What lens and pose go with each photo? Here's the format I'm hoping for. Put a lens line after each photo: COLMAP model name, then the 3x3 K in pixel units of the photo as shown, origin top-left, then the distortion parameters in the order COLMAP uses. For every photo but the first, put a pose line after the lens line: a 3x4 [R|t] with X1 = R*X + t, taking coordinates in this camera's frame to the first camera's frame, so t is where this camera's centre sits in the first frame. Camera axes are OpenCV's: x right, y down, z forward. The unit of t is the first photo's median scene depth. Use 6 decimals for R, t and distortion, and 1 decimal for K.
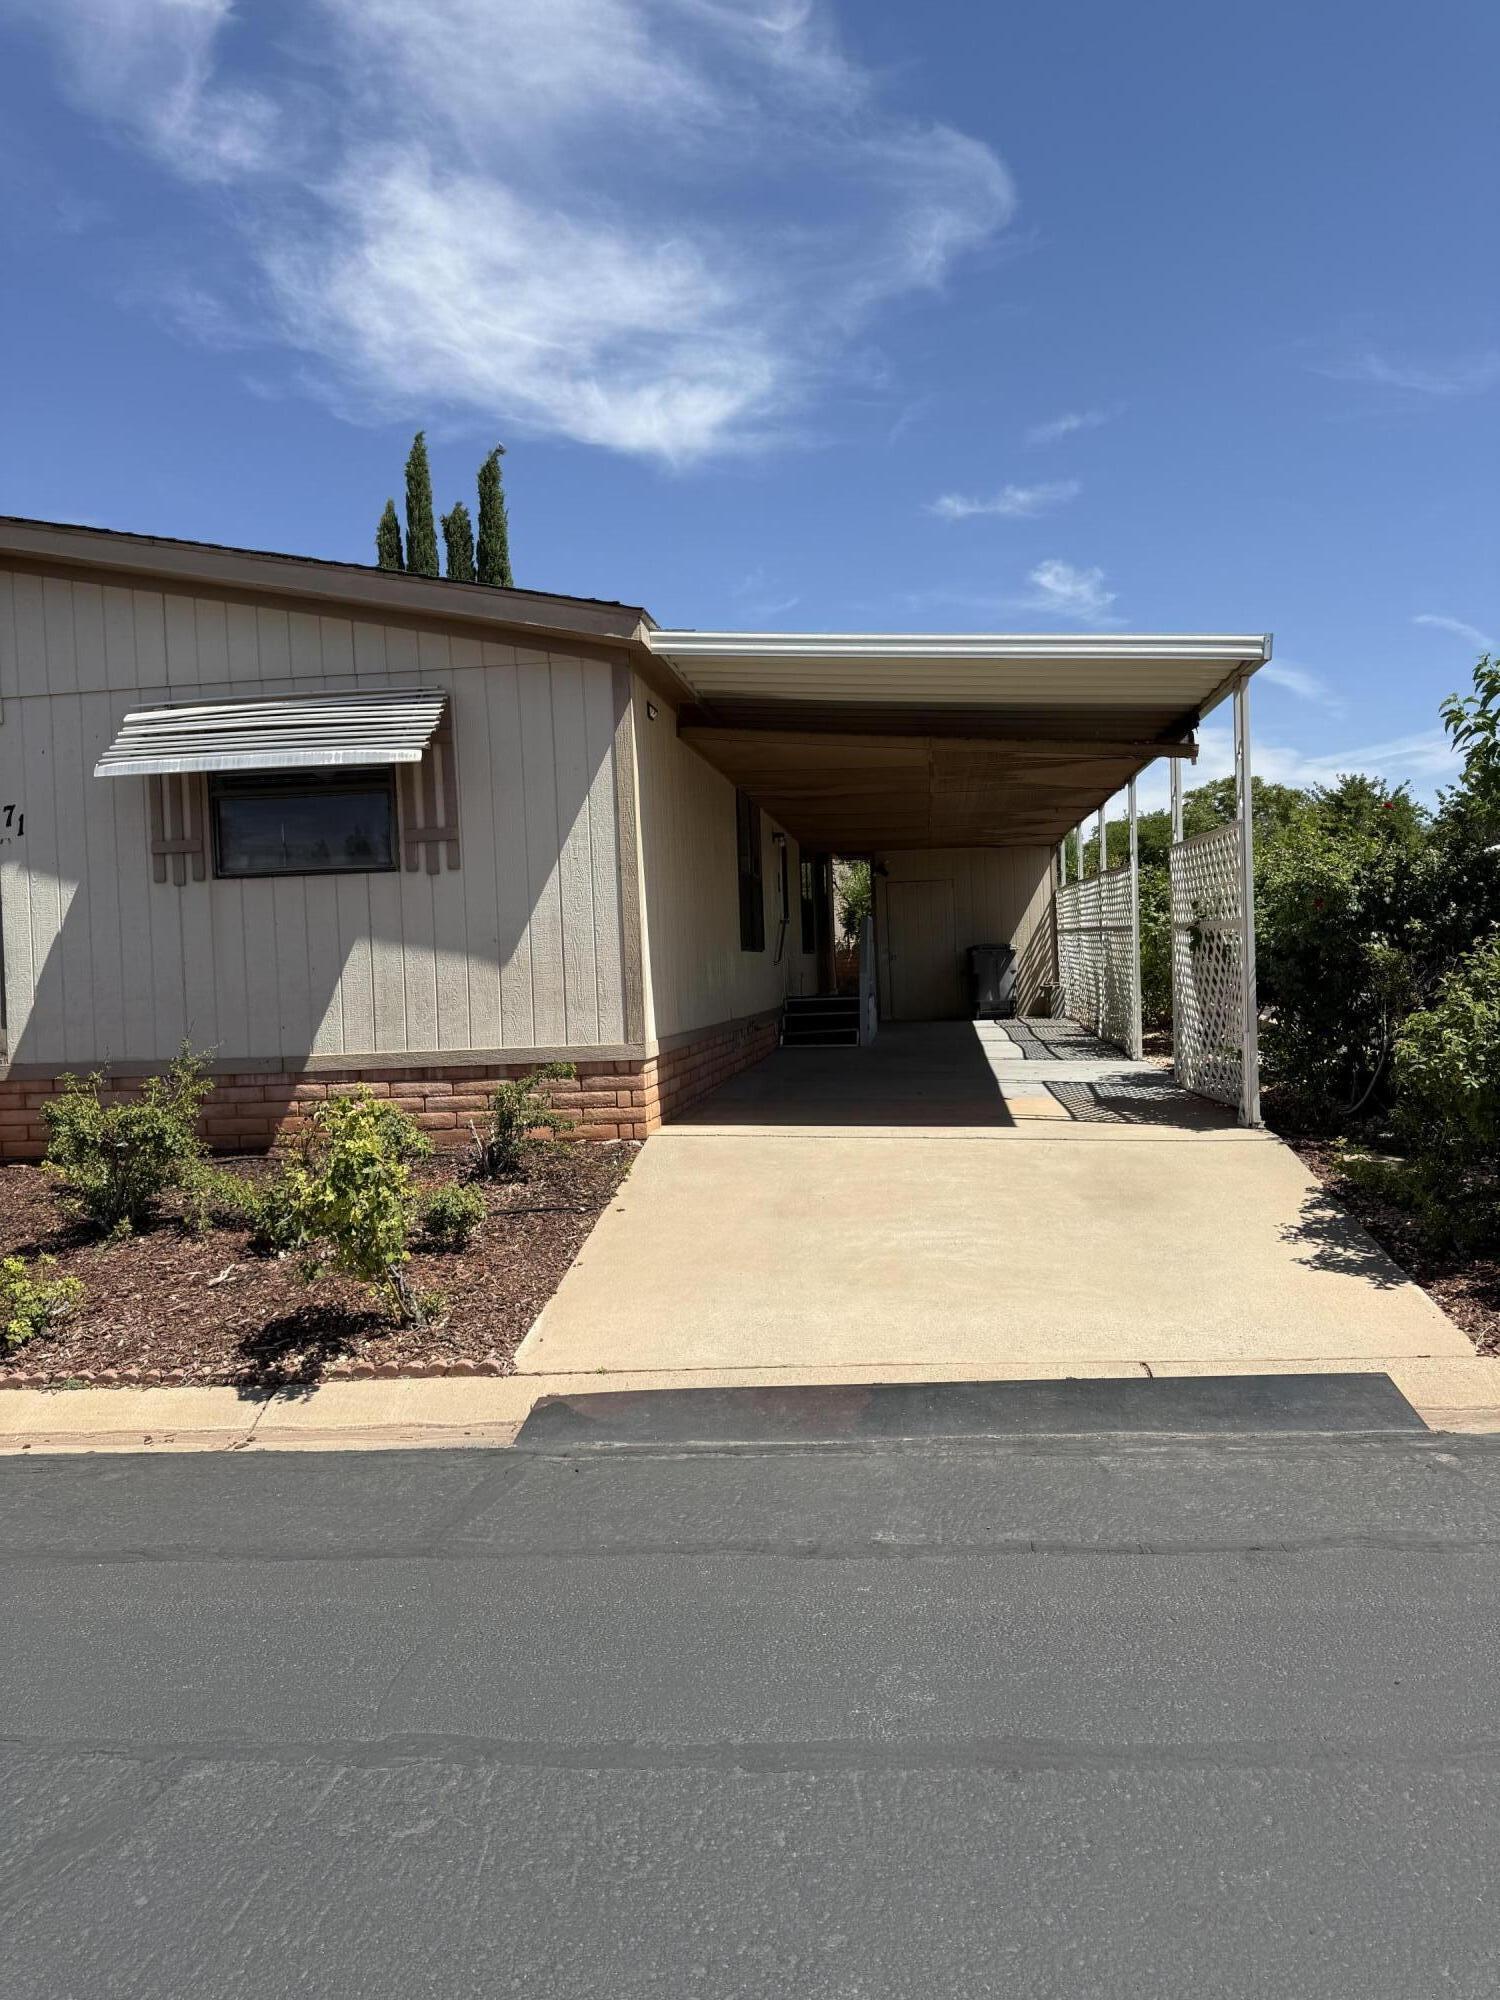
lens RADIAL K [[1376.5, 0, 749.8], [0, 1376.5, 988.9], [0, 0, 1]] dist [0.047149, -0.065116]
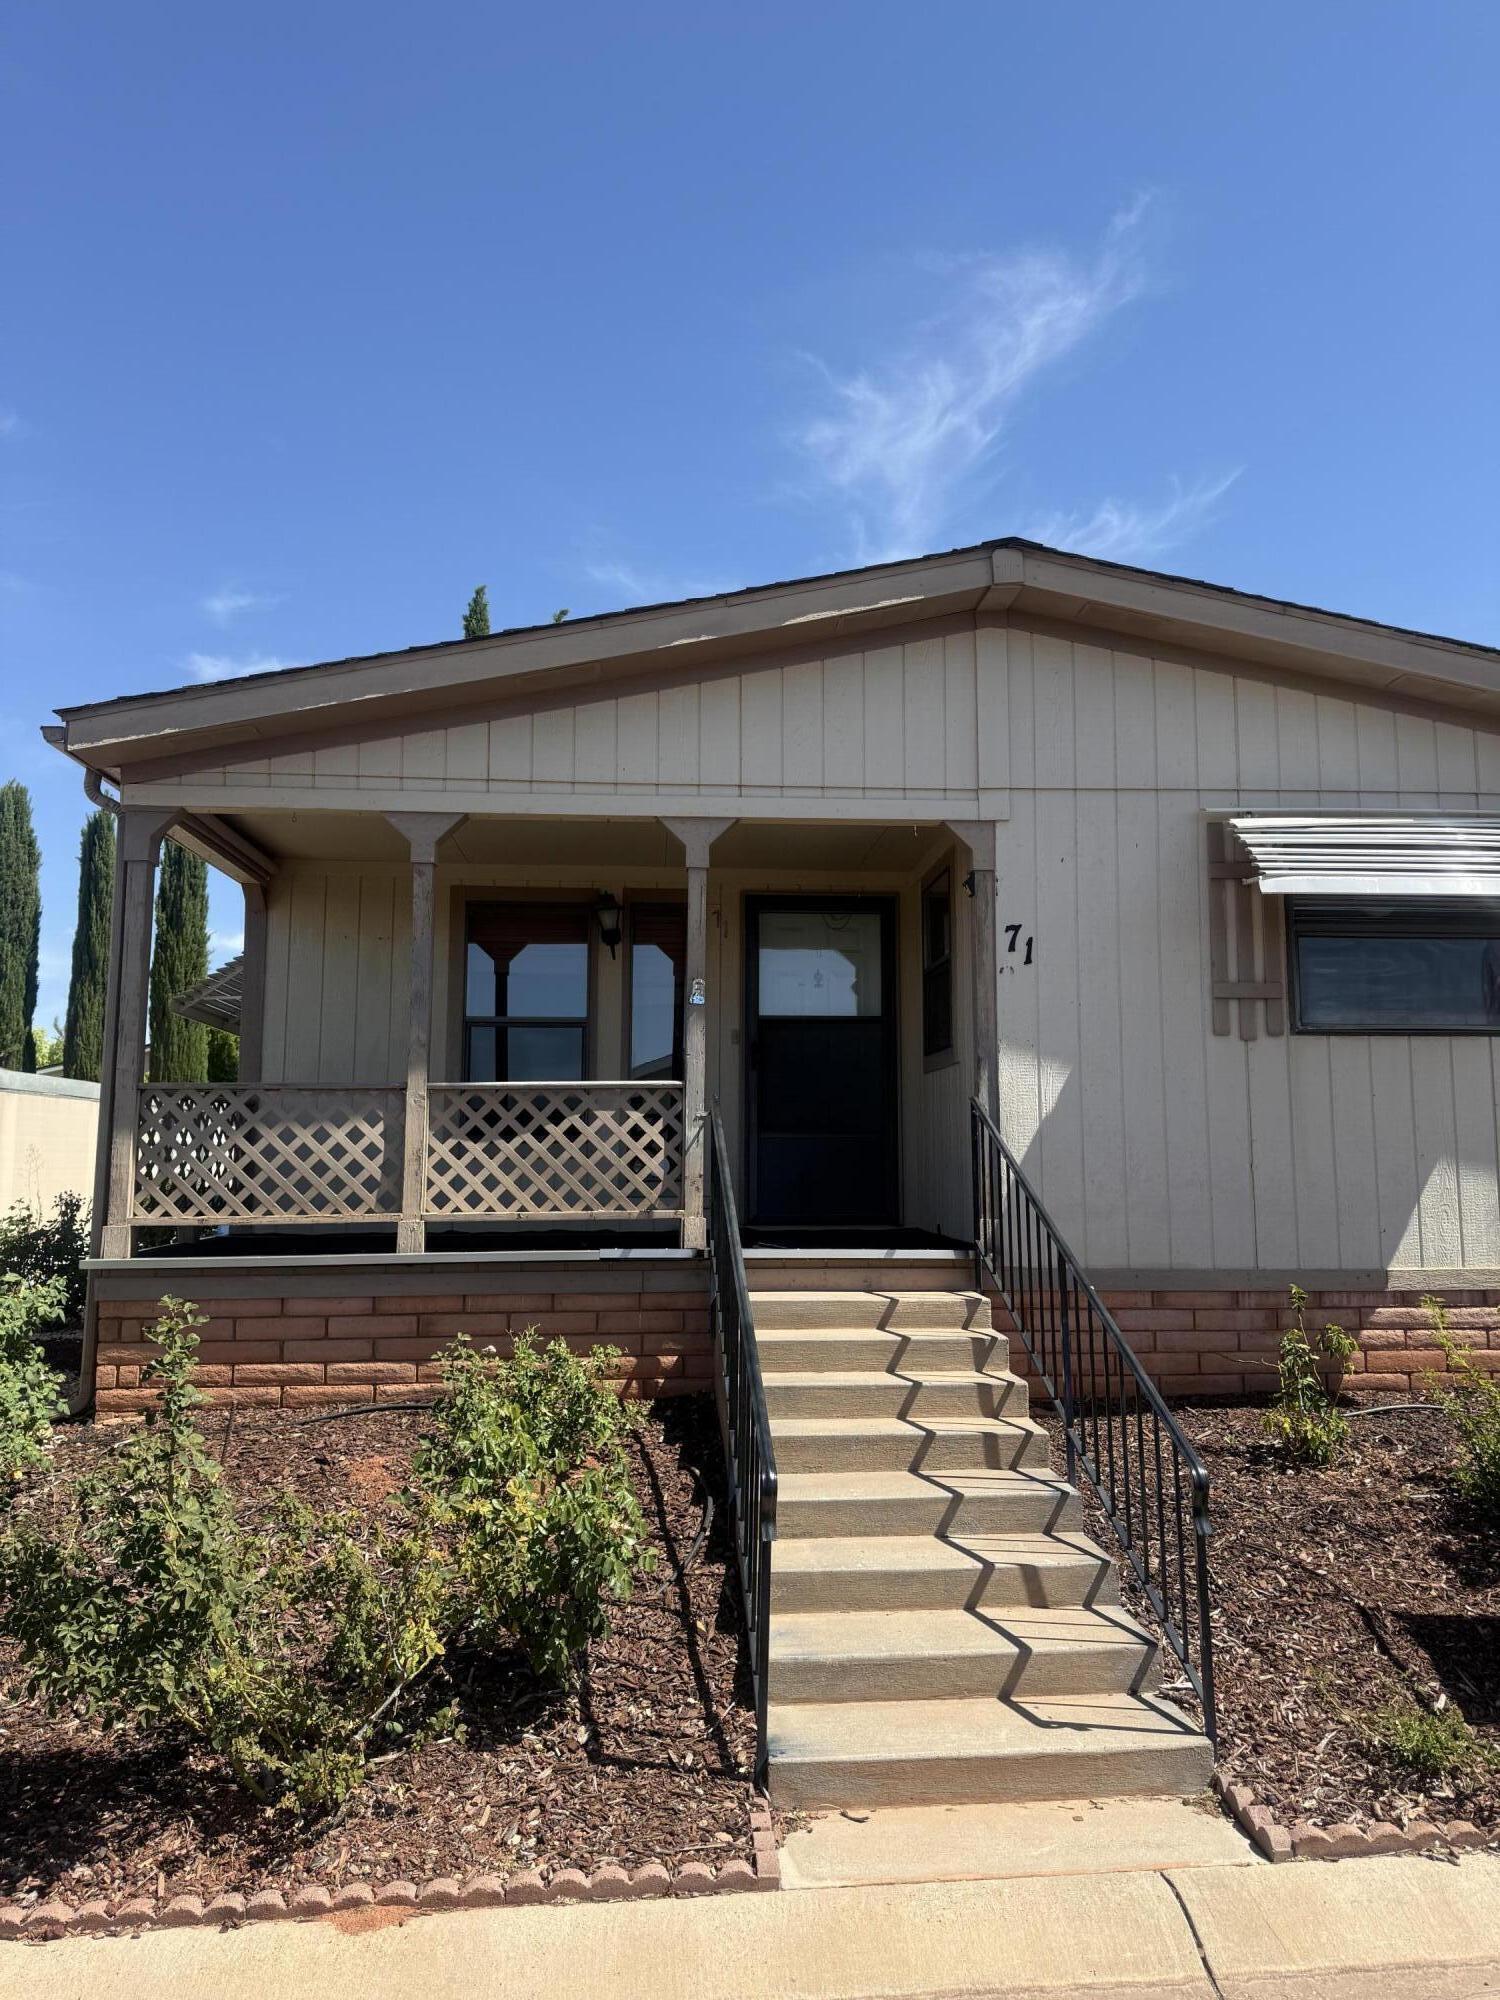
lens RADIAL K [[1395.3, 0, 785.3], [0, 1395.3, 991.6], [0, 0, 1]] dist [0.055454, -0.057302]
pose [[0.984559, 0.059640, 0.164583, -0.803681], [-0.034669, 0.987984, -0.150620, 0.026168], [-0.171588, 0.142588, 0.974795, 0.278458]]
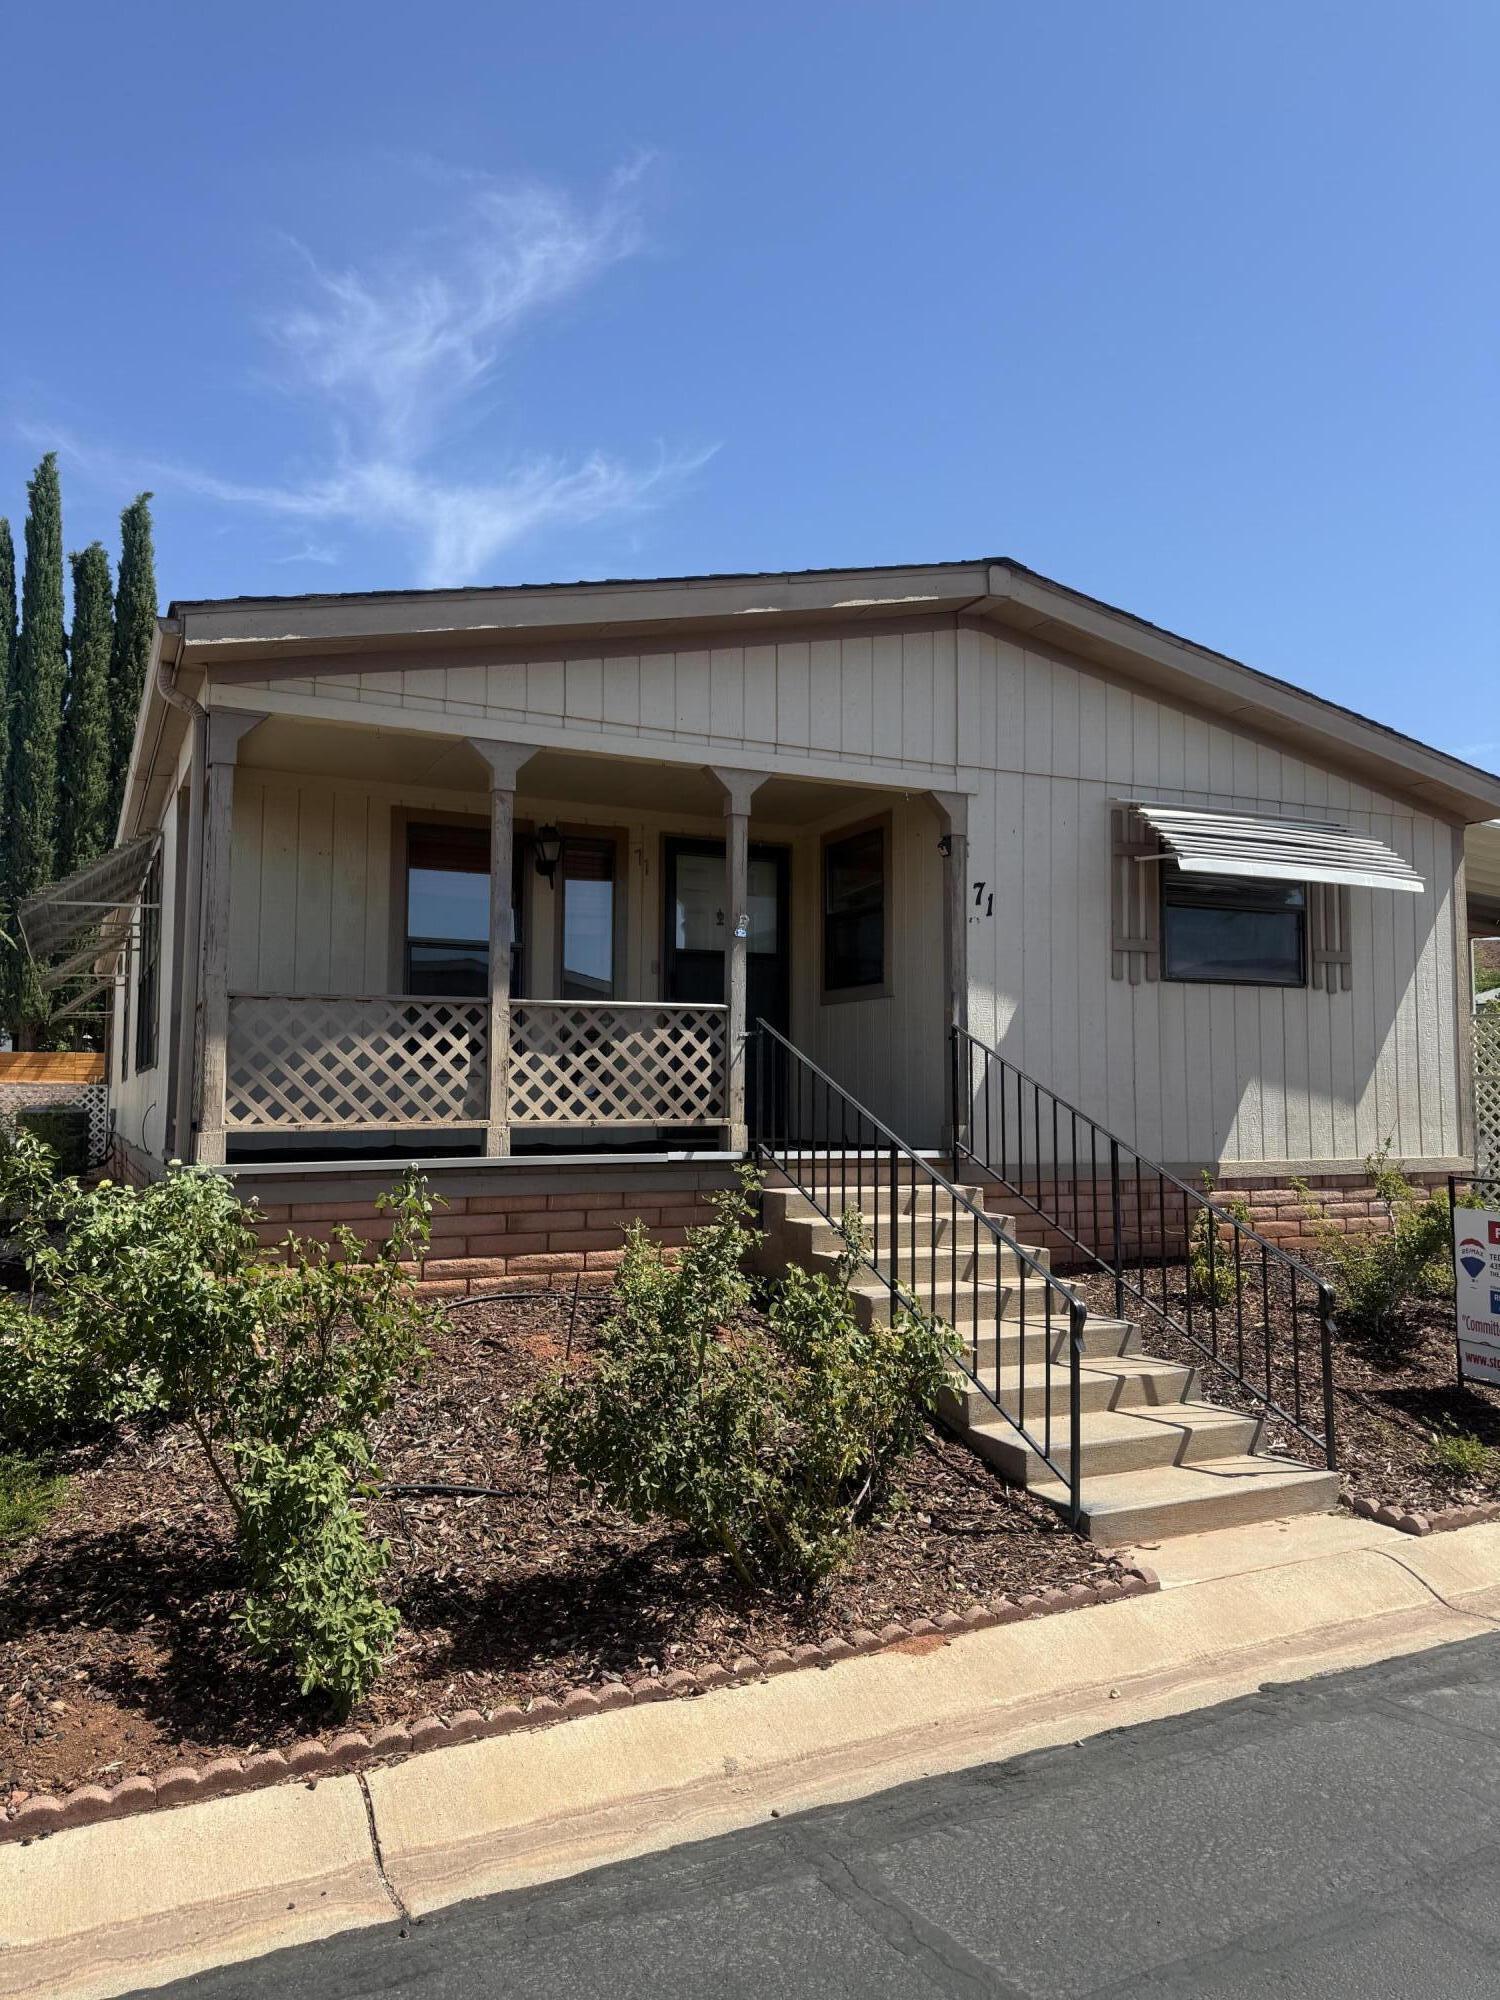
lens RADIAL K [[1398.6, 0, 738.6], [0, 1398.6, 1000.8], [0, 0, 1]] dist [0.047446, -0.046126]
pose [[0.855325, 0.079364, 0.511978, -1.171102], [-0.027020, 0.993686, -0.108896, 0.053094], [-0.517387, 0.079308, 0.852068, 0.302509]]
